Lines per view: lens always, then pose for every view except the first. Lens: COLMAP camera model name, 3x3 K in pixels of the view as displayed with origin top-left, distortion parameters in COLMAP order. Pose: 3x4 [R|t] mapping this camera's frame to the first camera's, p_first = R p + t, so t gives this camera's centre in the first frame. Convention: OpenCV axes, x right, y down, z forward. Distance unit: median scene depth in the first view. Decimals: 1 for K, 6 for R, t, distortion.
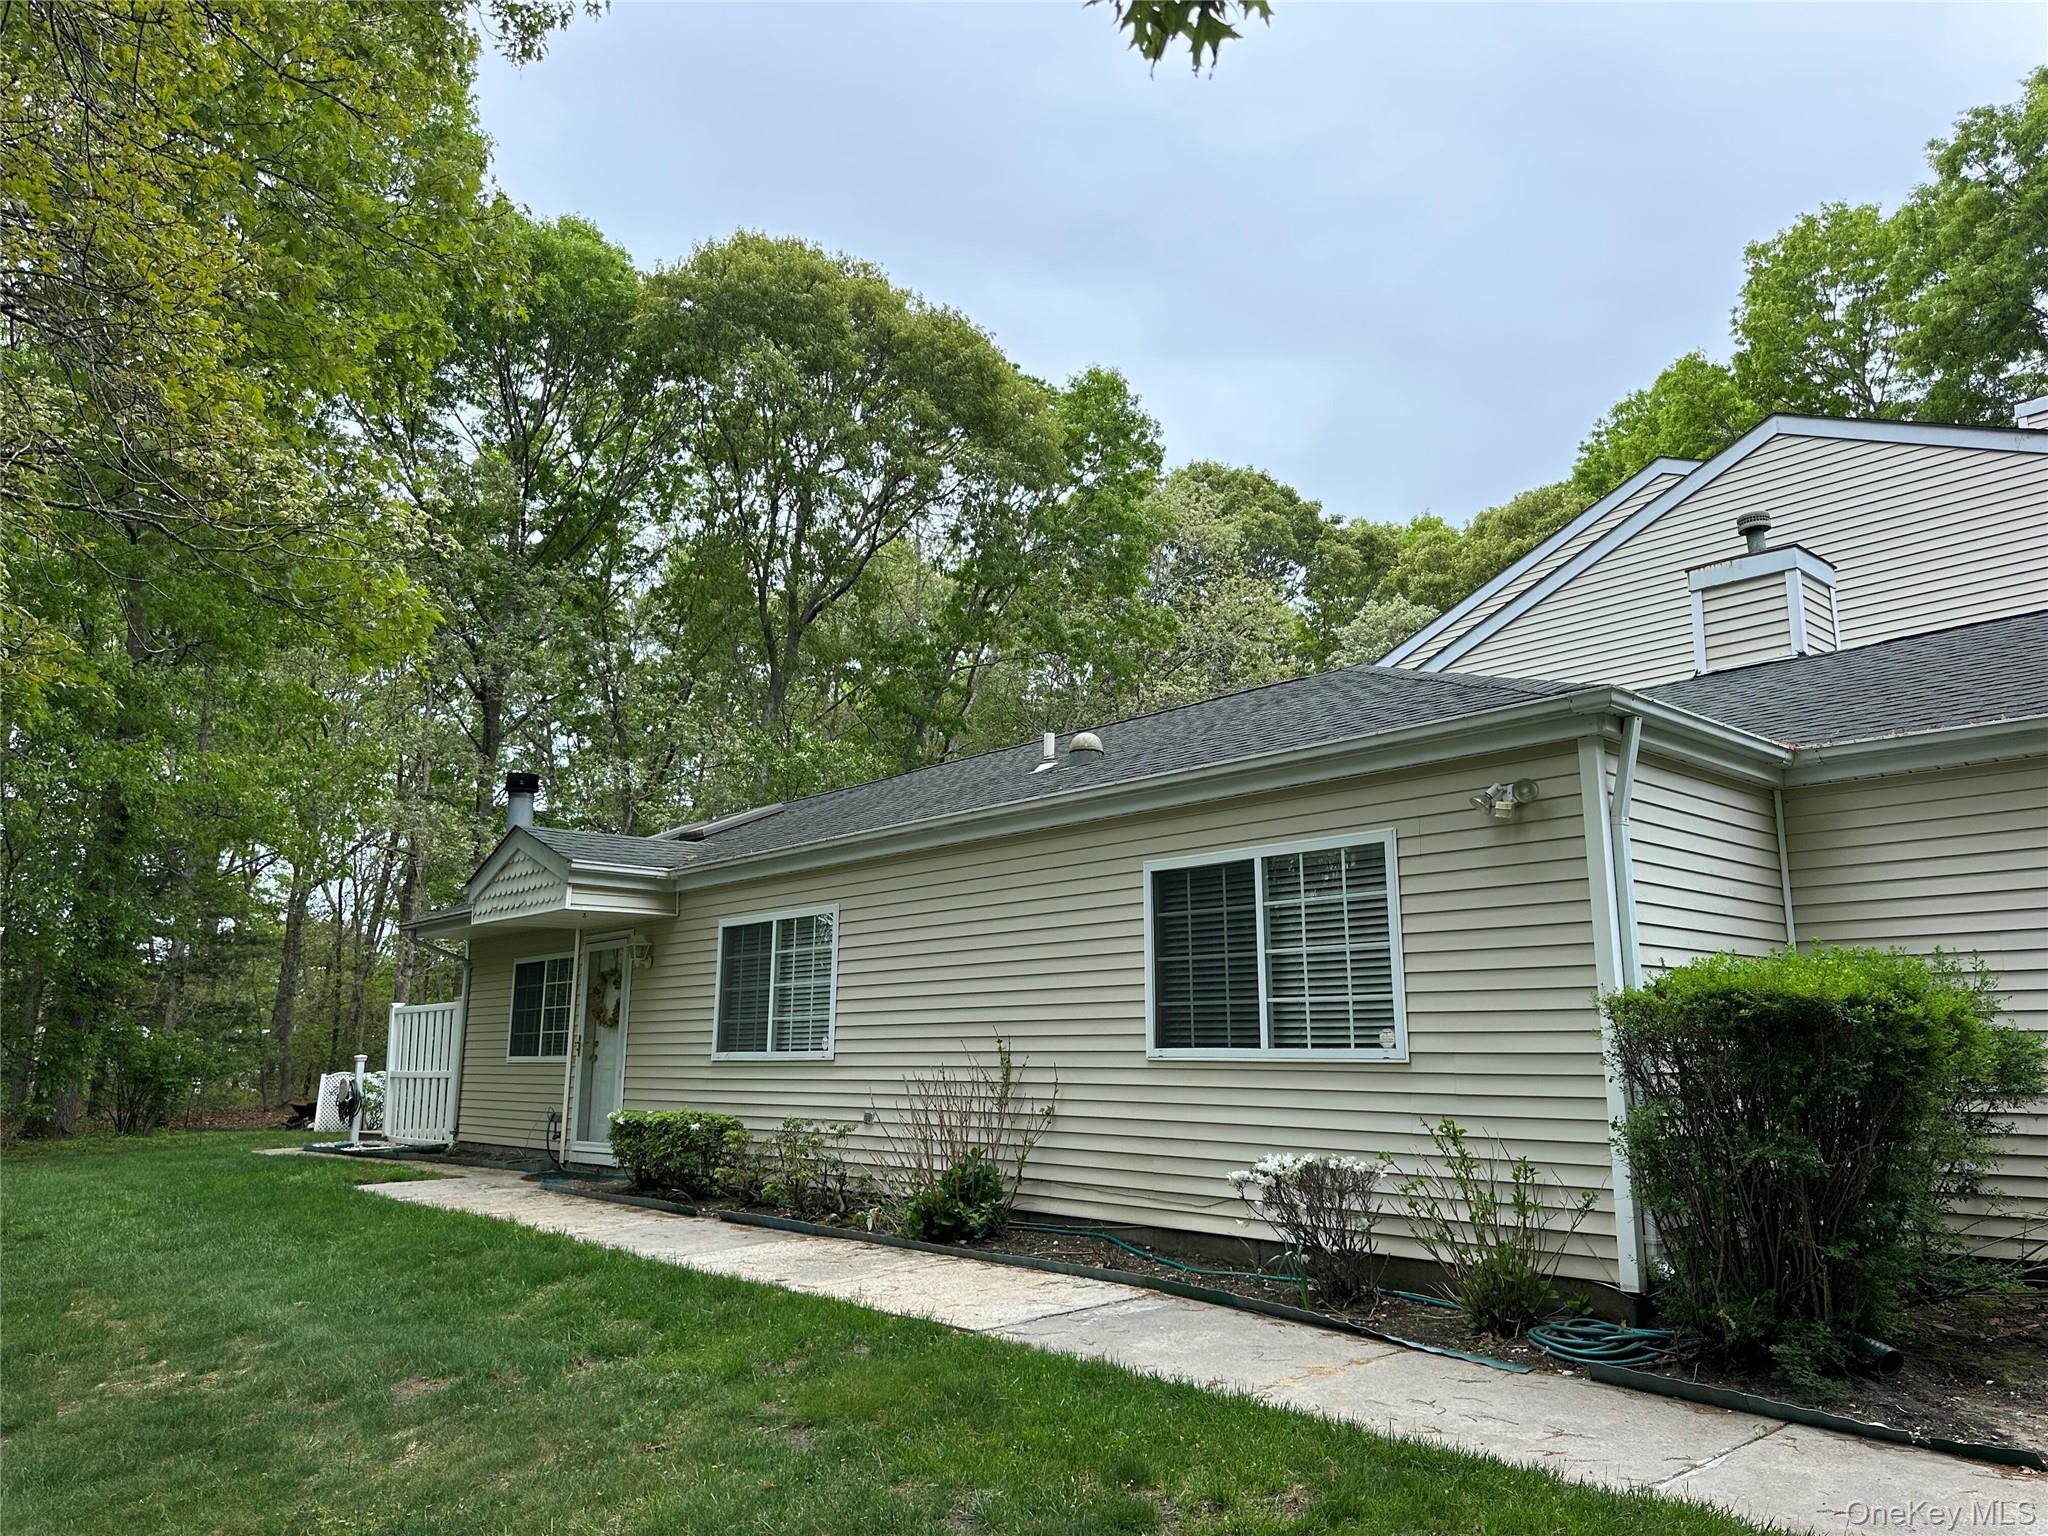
lens RADIAL K [[1434.8, 0, 1024.6], [0, 1434.8, 769.5], [0, 0, 1]] dist [0.032515, -0.000410]
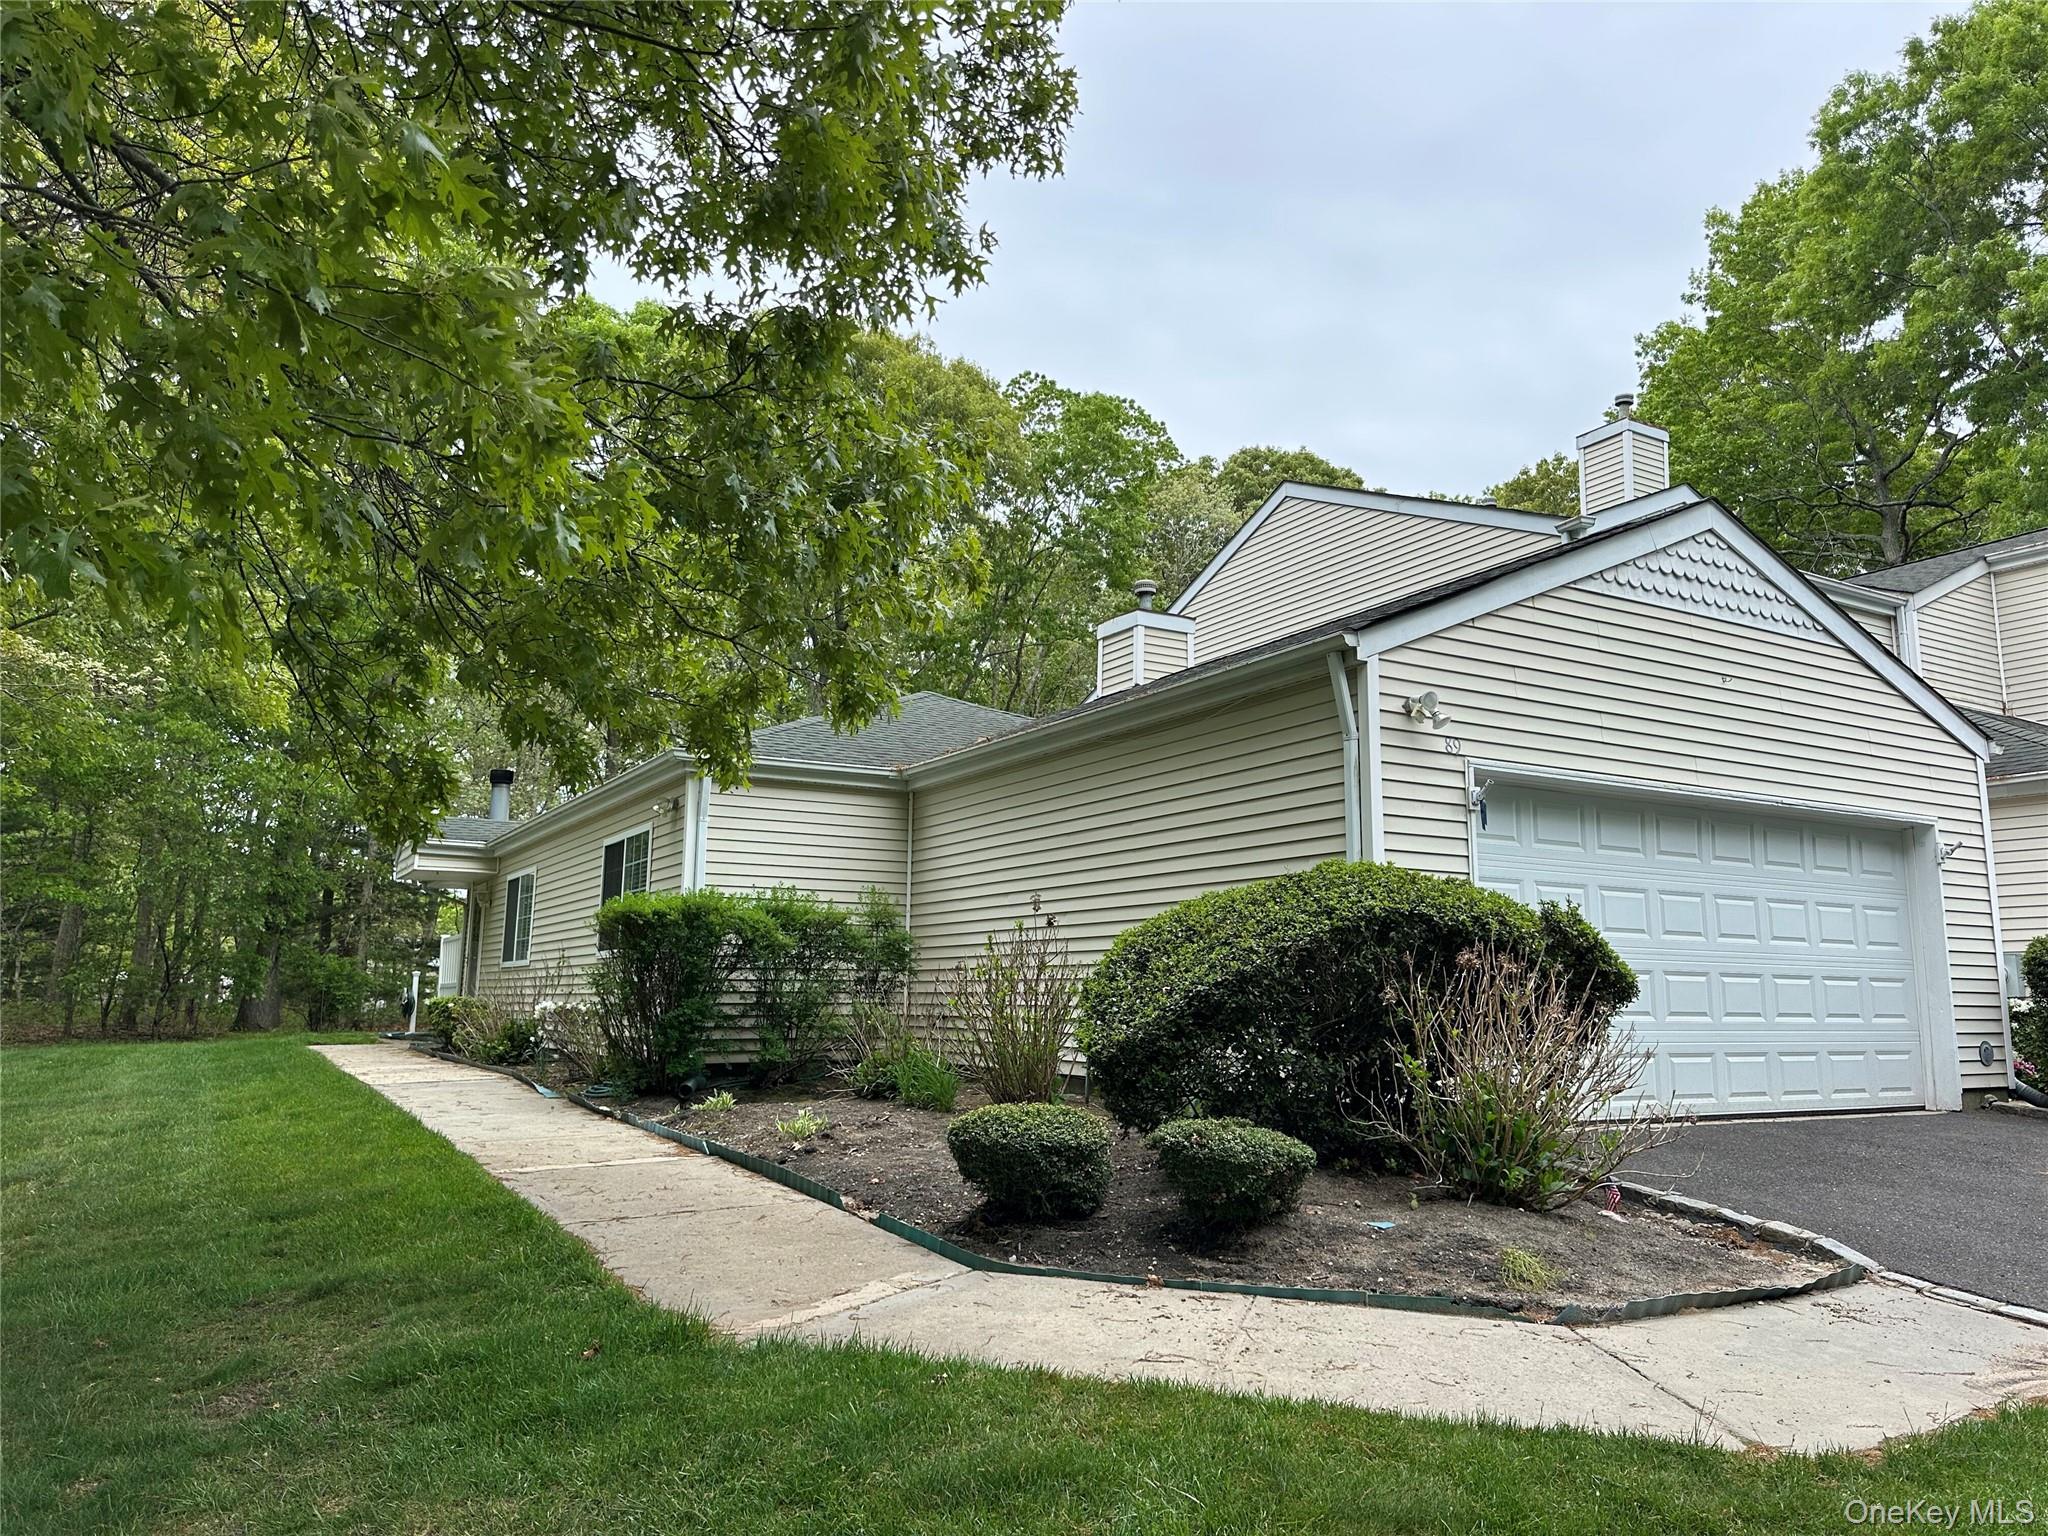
lens RADIAL K [[1434.8, 0, 1024.5], [0, 1434.8, 769.0], [0, 0, 1]] dist [0.032515, -0.000410]
pose [[0.978013, -0.022842, -0.207288, 0.550296], [0.030079, 0.999041, 0.031830, -0.034869], [0.206362, -0.037365, 0.977762, -0.320882]]
